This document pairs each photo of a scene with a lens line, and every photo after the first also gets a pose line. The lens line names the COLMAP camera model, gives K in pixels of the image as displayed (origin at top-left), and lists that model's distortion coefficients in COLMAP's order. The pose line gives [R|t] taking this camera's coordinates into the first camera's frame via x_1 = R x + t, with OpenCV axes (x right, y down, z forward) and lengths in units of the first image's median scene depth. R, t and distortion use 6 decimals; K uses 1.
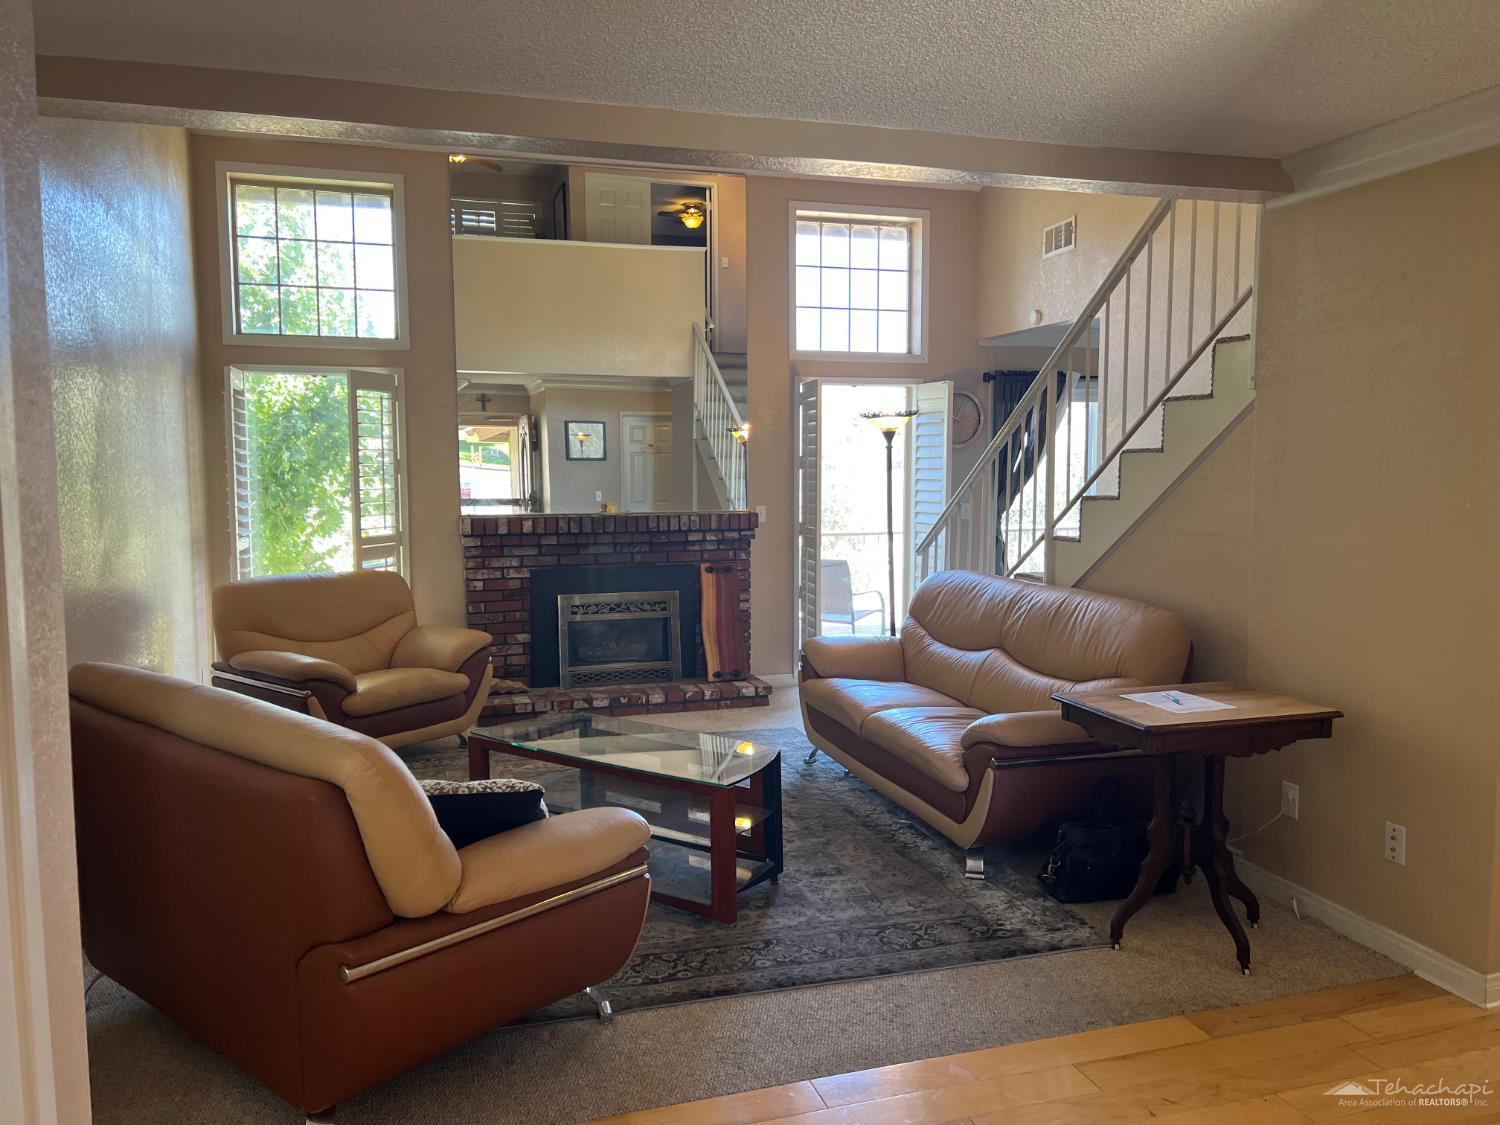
lens RADIAL K [[1122.6, 0, 750.0], [0, 1122.6, 562.5], [0, 0, 1]] dist [-0.000062, -0.001852]
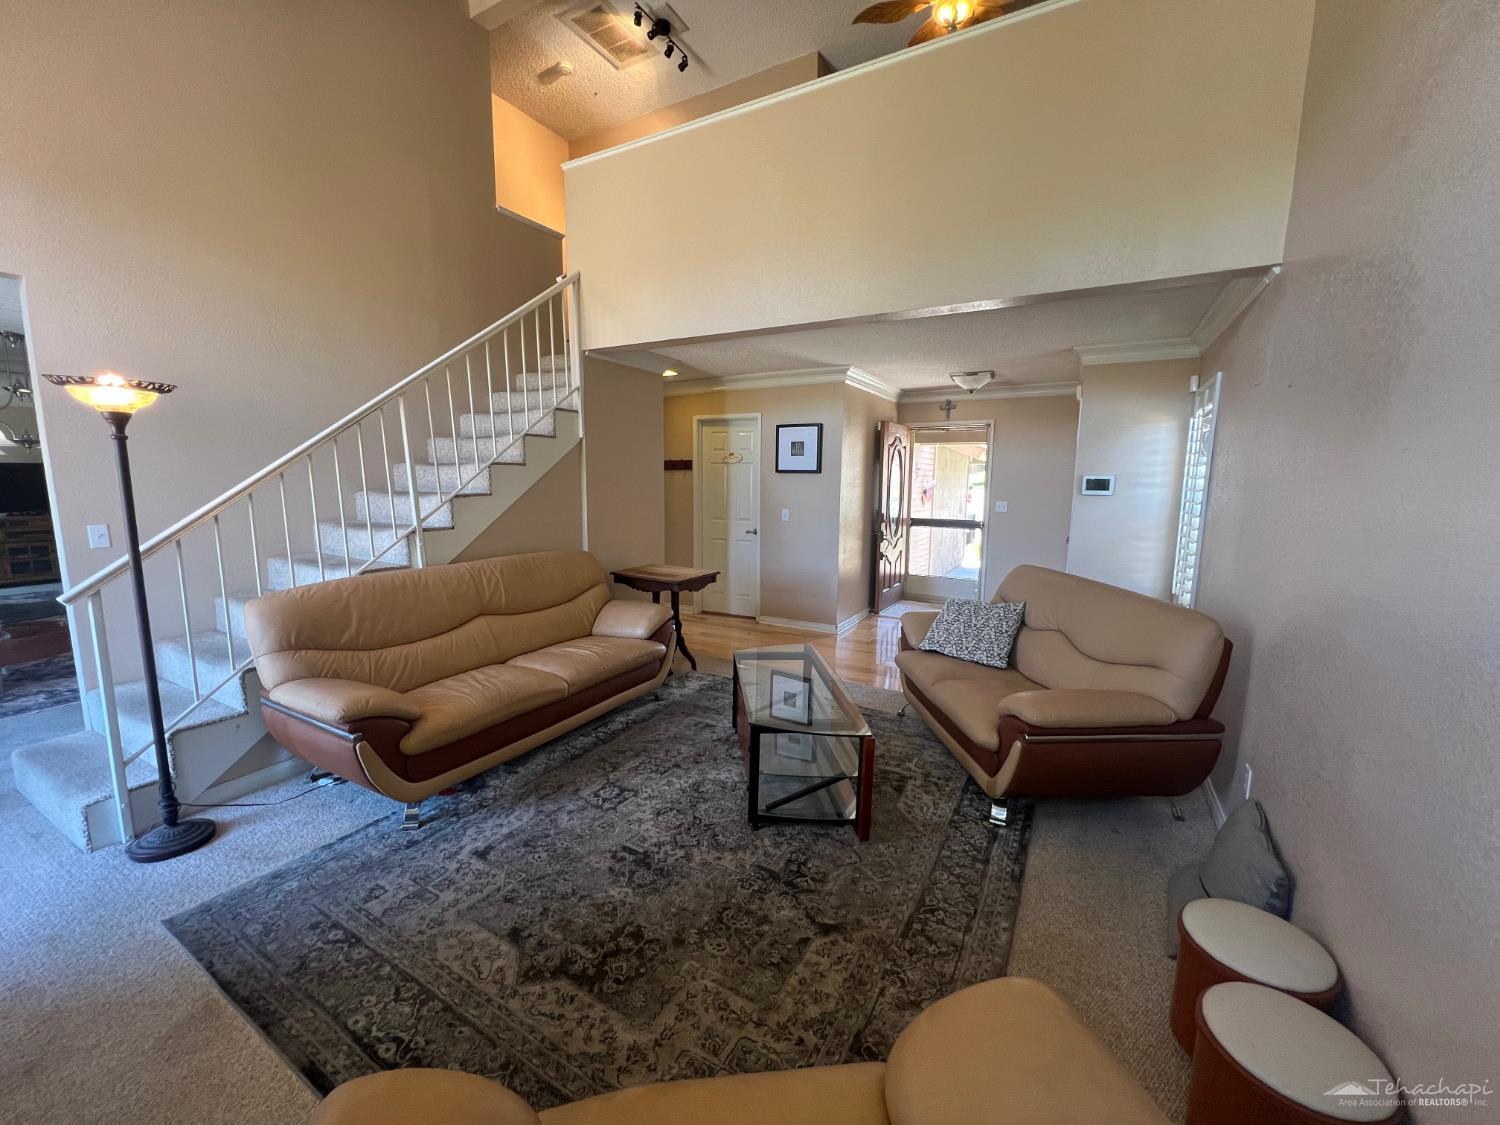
lens RADIAL K [[601.0, 0, 746.0], [0, 601.0, 562.6], [0, 0, 1]] dist [-0.002987, 0.000500]
pose [[-0.688034, -0.107159, 0.717723, -0.478588], [0.050379, 0.979597, 0.194554, -0.102694], [-0.723927, 0.170018, -0.668598, 1.243609]]
